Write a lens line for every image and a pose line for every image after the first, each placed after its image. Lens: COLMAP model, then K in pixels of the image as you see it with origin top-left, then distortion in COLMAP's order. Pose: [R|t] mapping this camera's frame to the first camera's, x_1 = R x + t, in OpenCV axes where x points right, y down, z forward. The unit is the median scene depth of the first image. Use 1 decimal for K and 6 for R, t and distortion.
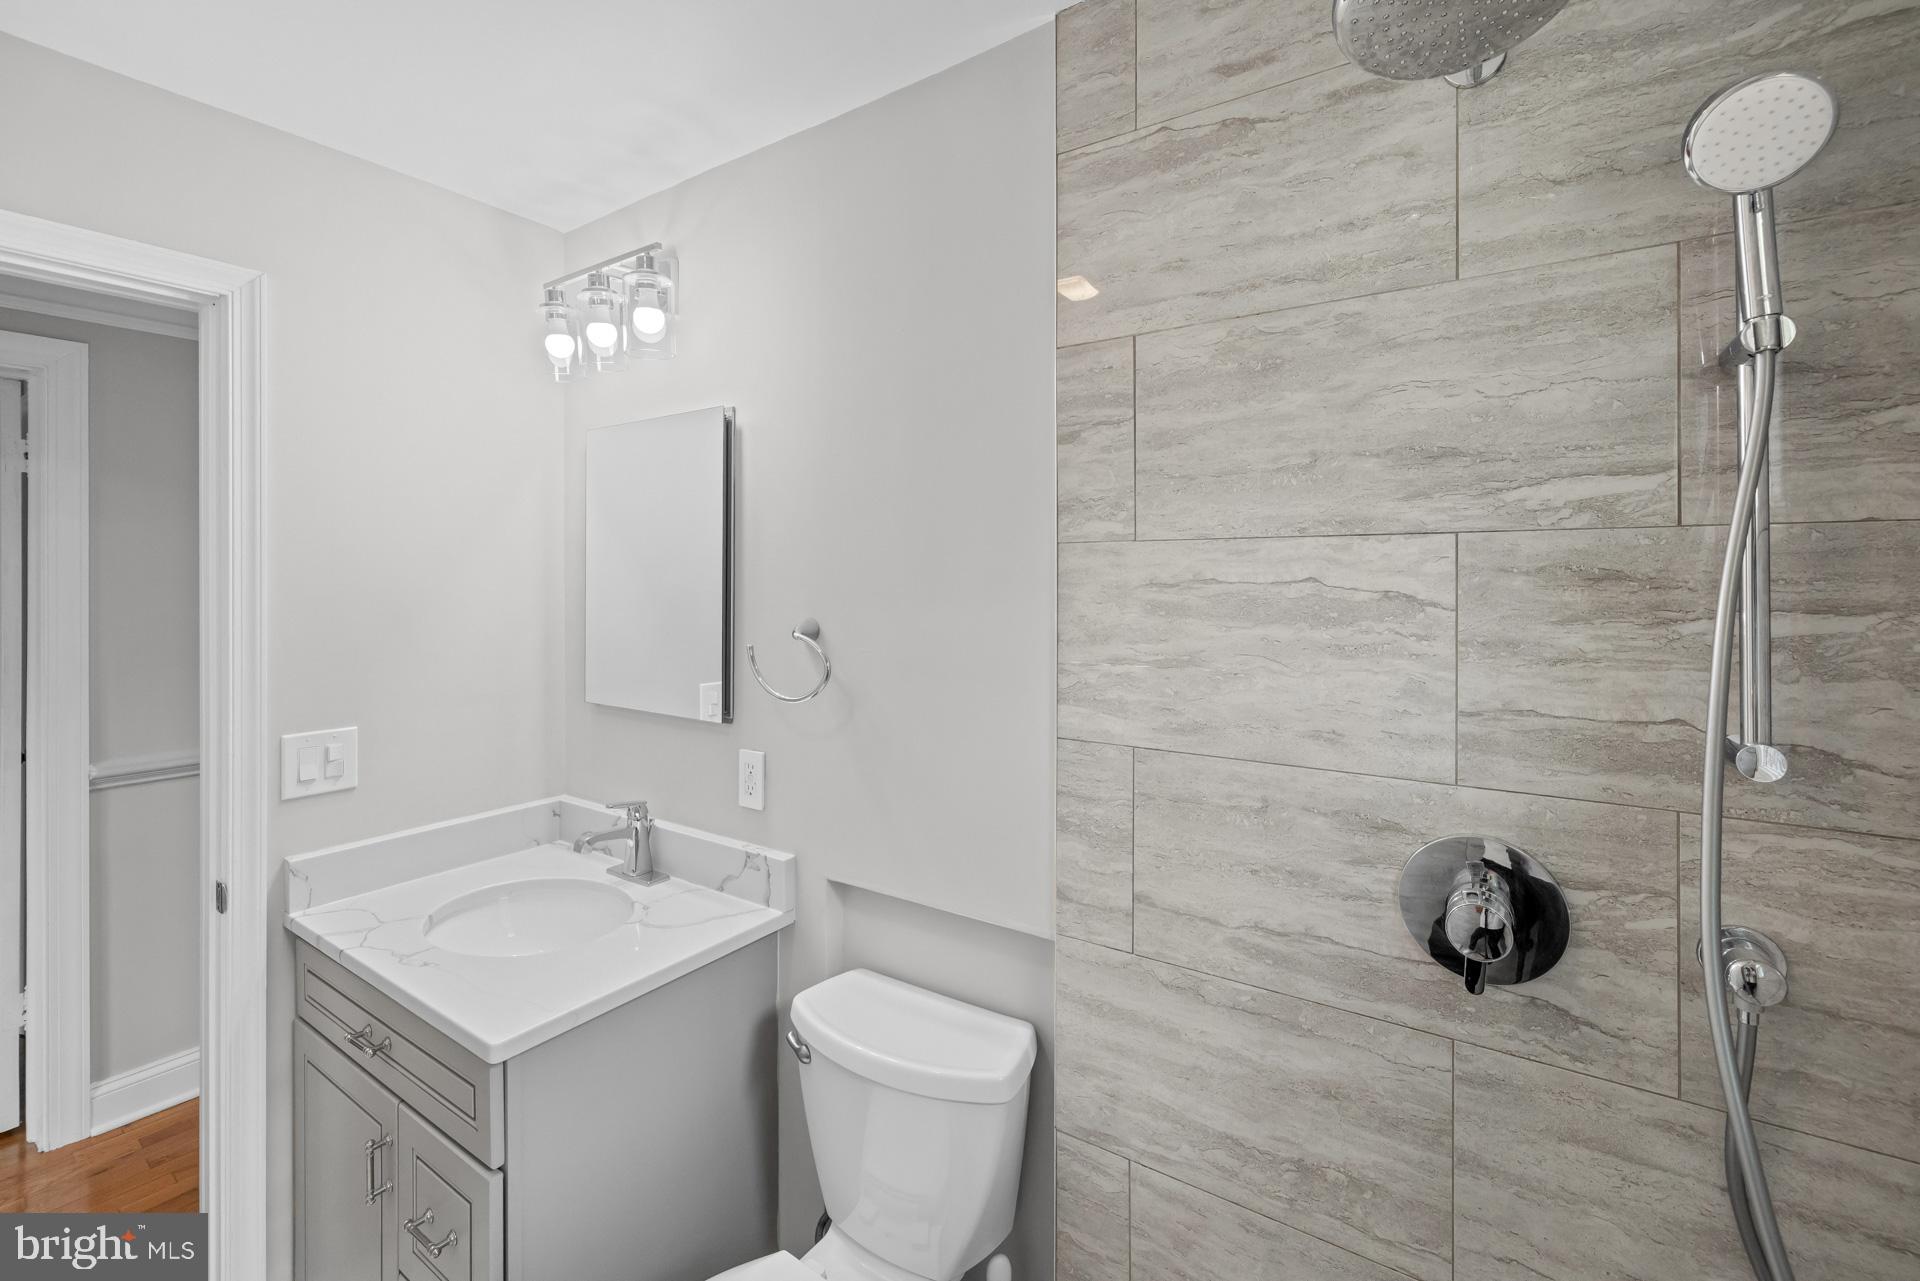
lens RADIAL K [[825.3, 0, 962.8], [0, 825.3, 583.2], [0, 0, 1]] dist [0.004988, -0.000002]
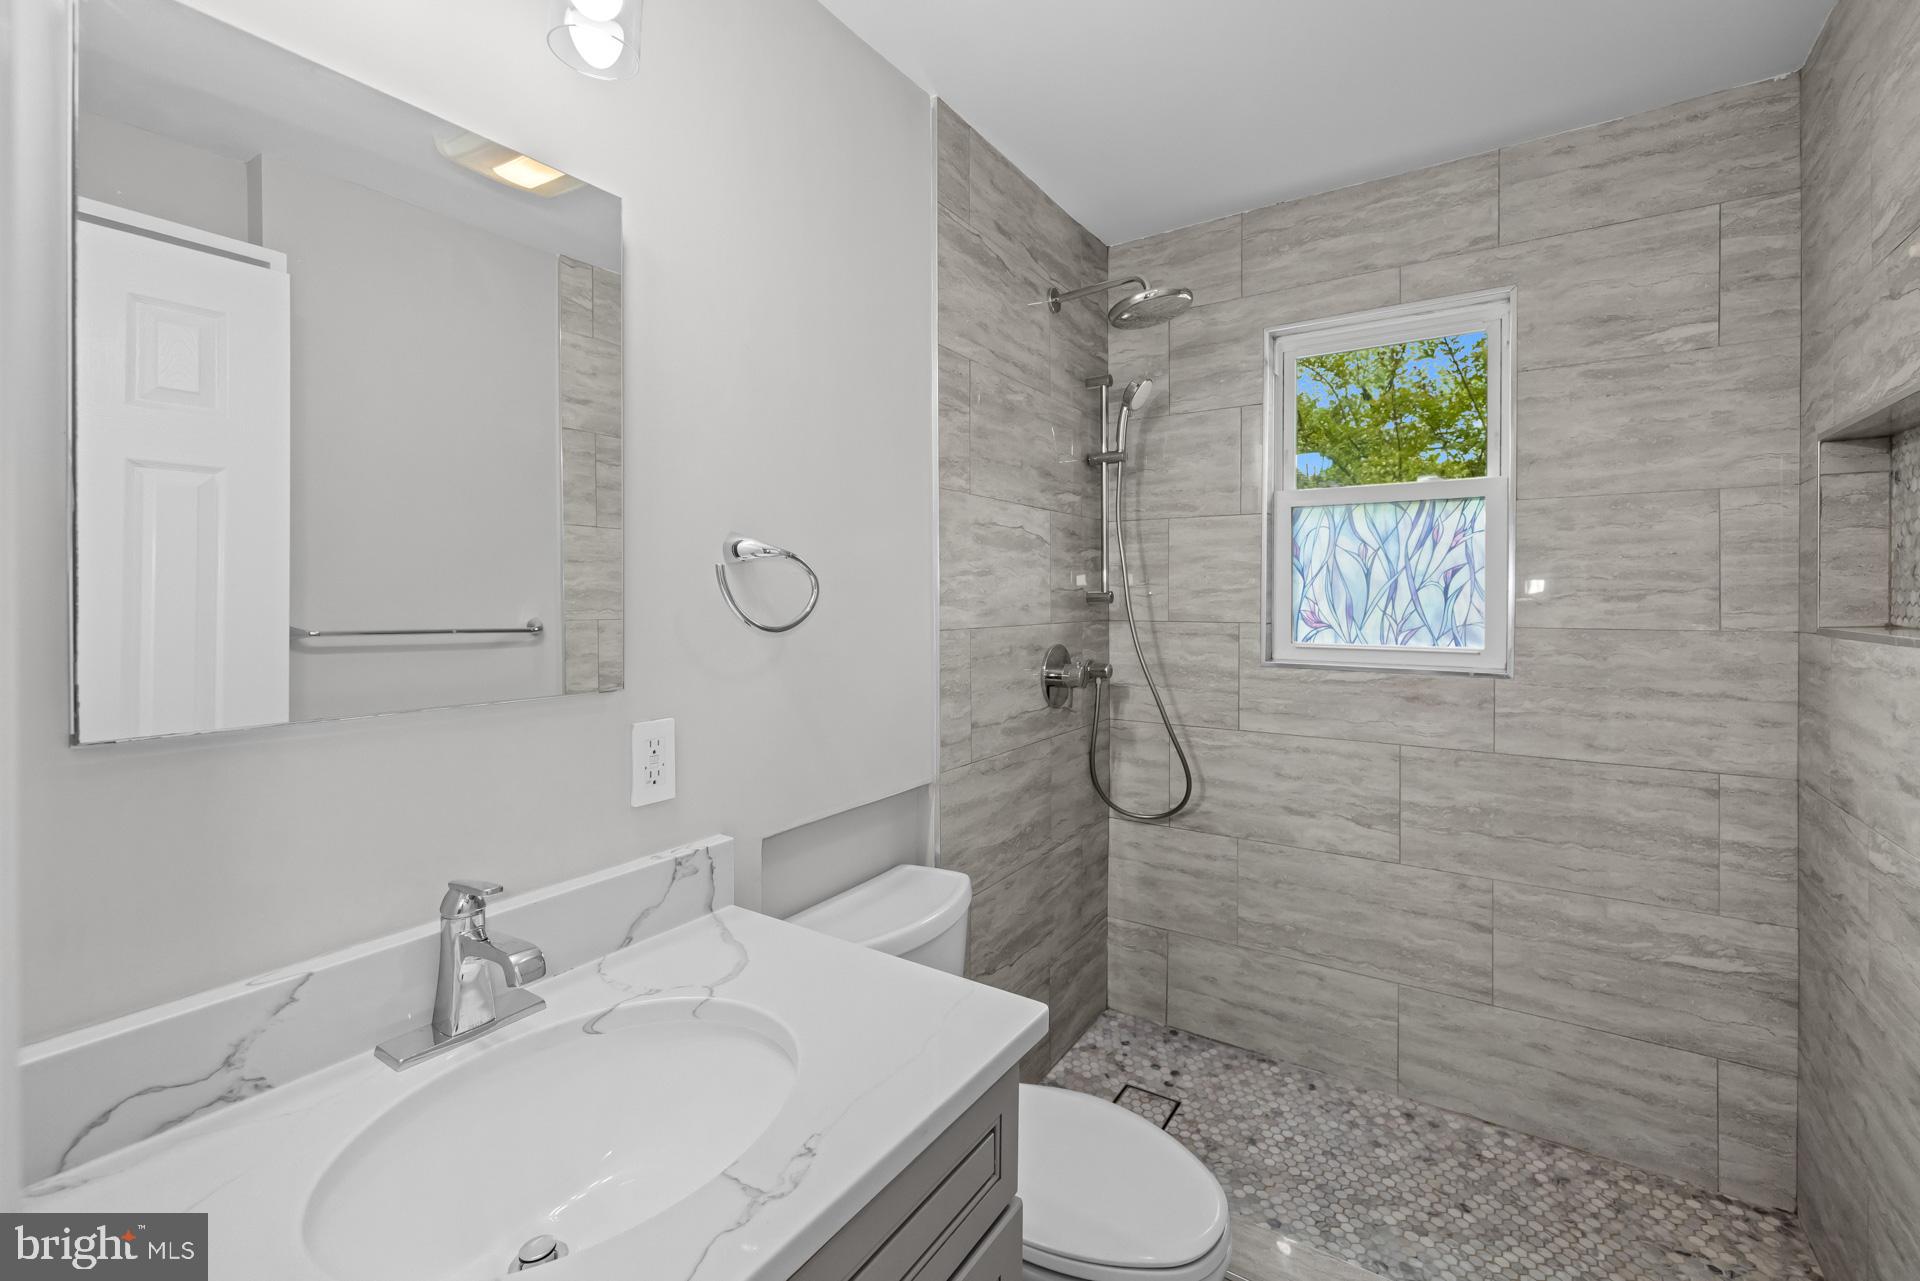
lens RADIAL K [[825.3, 0, 961.5], [0, 825.3, 596.6], [0, 0, 1]] dist [0.004988, -0.000002]
pose [[-0.016278, -0.005054, 0.999855, -1.332814], [-0.001220, 0.999987, 0.005035, 0.132219], [-0.999867, -0.001138, -0.016284, 1.049714]]
